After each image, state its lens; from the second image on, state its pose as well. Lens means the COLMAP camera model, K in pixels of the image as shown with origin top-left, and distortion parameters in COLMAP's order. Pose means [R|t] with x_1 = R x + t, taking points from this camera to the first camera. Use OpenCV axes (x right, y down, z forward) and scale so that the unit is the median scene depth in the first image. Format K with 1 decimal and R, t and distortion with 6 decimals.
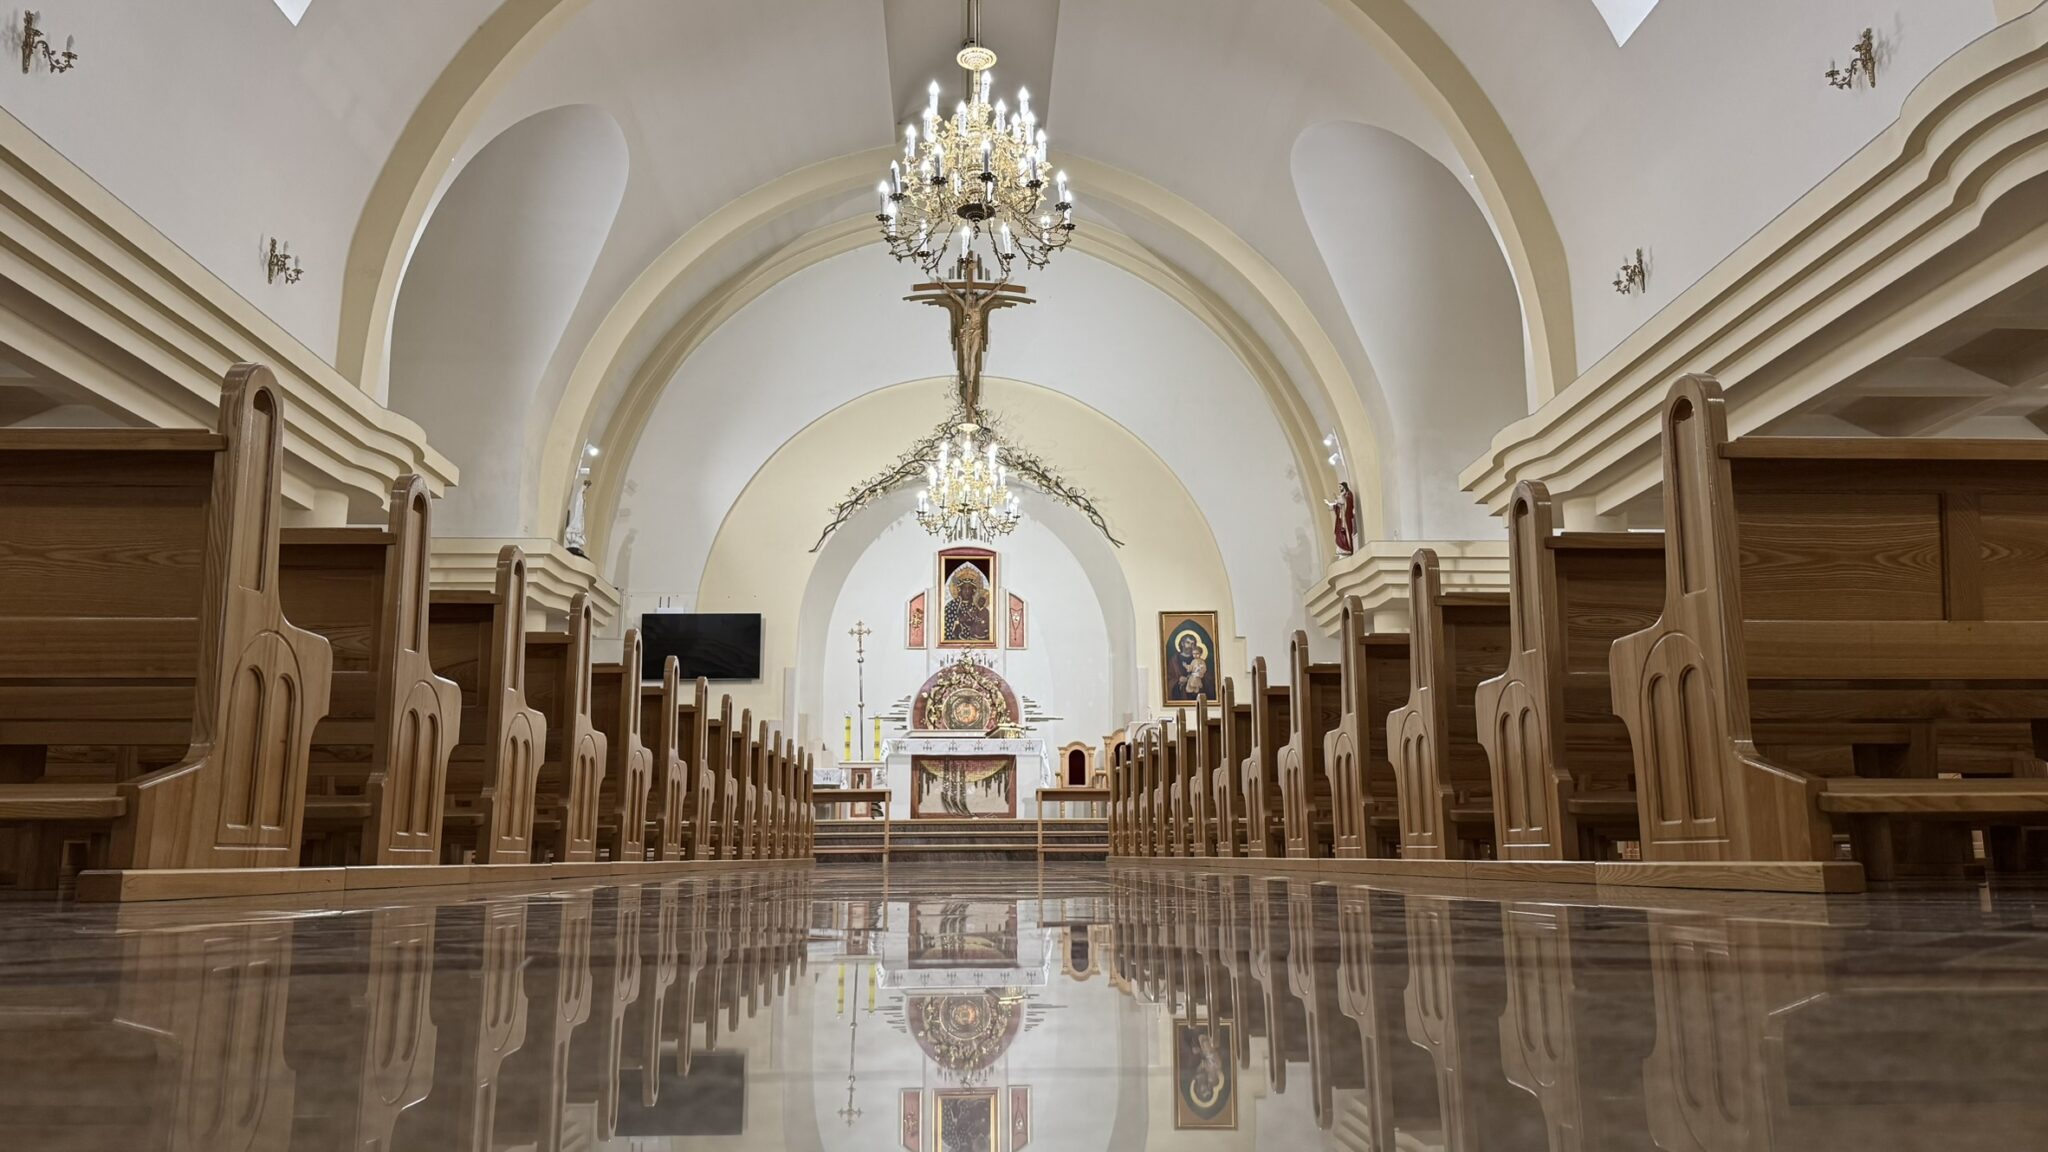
lens RADIAL K [[1388.5, 0, 1042.3], [0, 1388.5, 592.0], [0, 0, 1]] dist [0.007350, -0.003823]
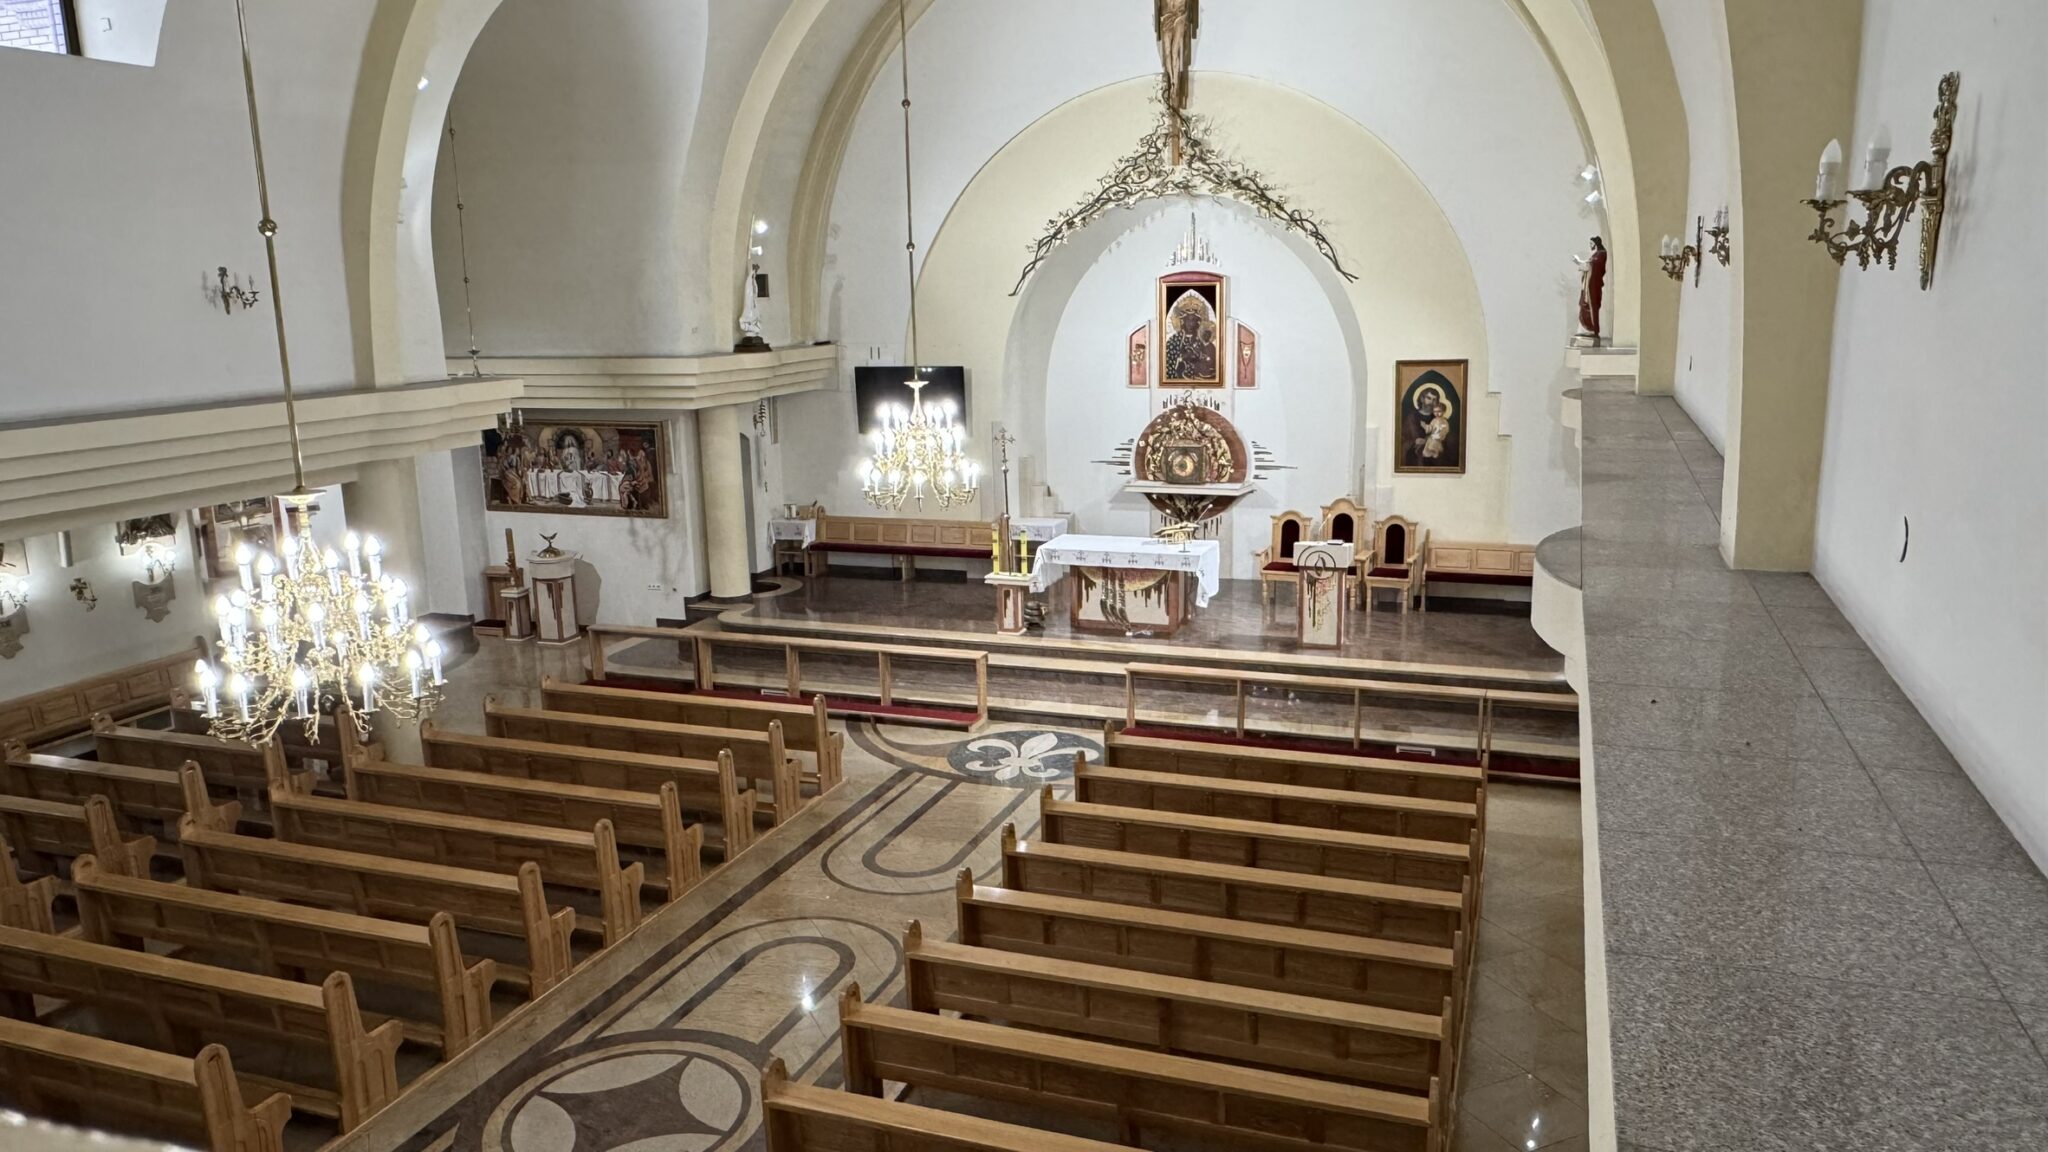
lens RADIAL K [[1388.5, 0, 1020.1], [0, 1388.5, 591.6], [0, 0, 1]] dist [0.007350, -0.003823]
pose [[0.915999, 0.073465, -0.394397, 0.219187], [0.088791, 0.921586, 0.377884, -0.196884], [0.391232, -0.381160, 0.837648, 0.149158]]
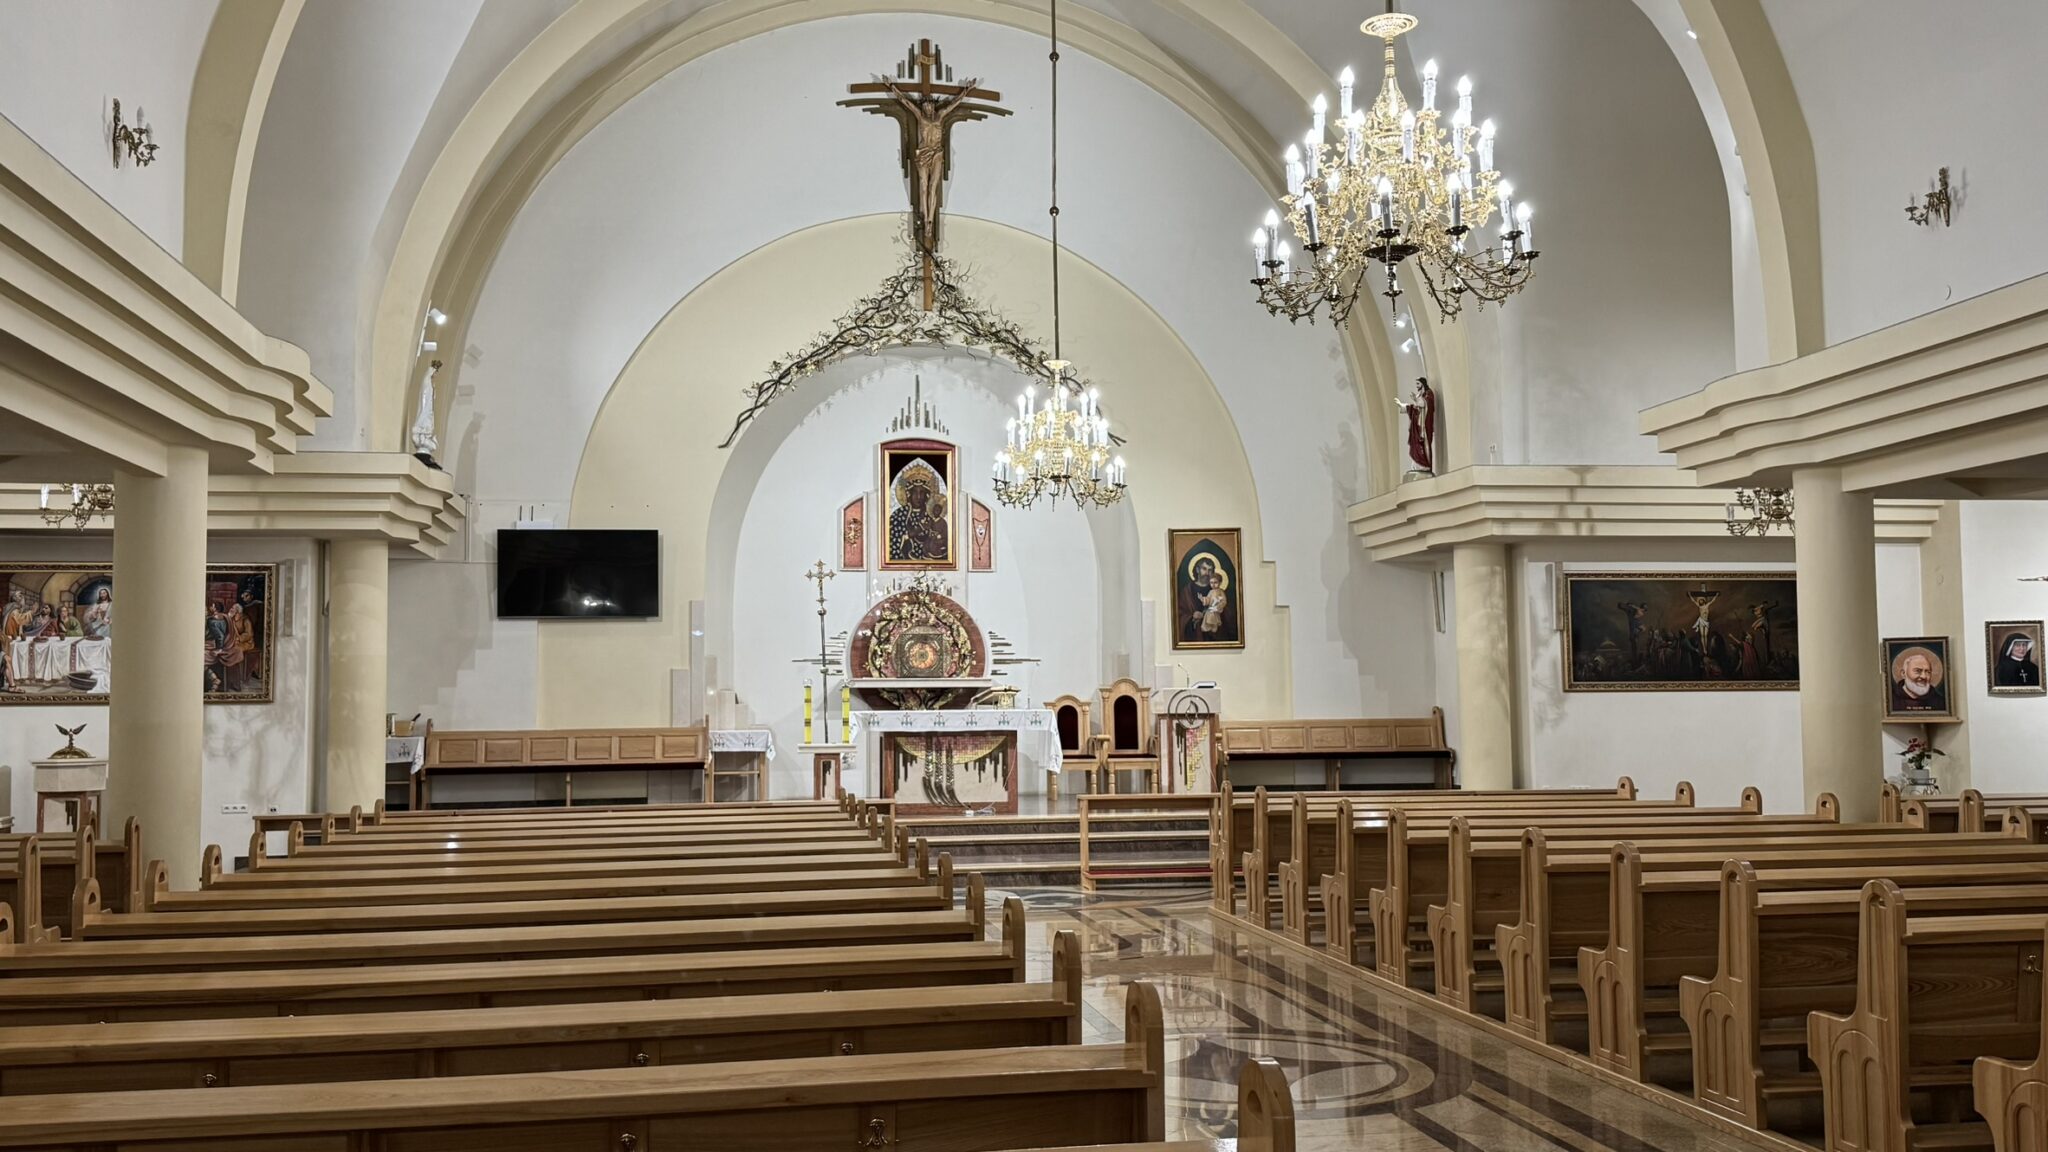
lens RADIAL K [[1725.6, 0, 1028.5], [0, 1725.6, 610.3], [0, 0, 1]] dist [0.039776, -0.087094]
pose [[0.993388, 0.002870, 0.114771, -0.107654], [-0.017738, 0.991520, 0.128740, -0.065074], [-0.113429, -0.129924, 0.985015, 0.038617]]
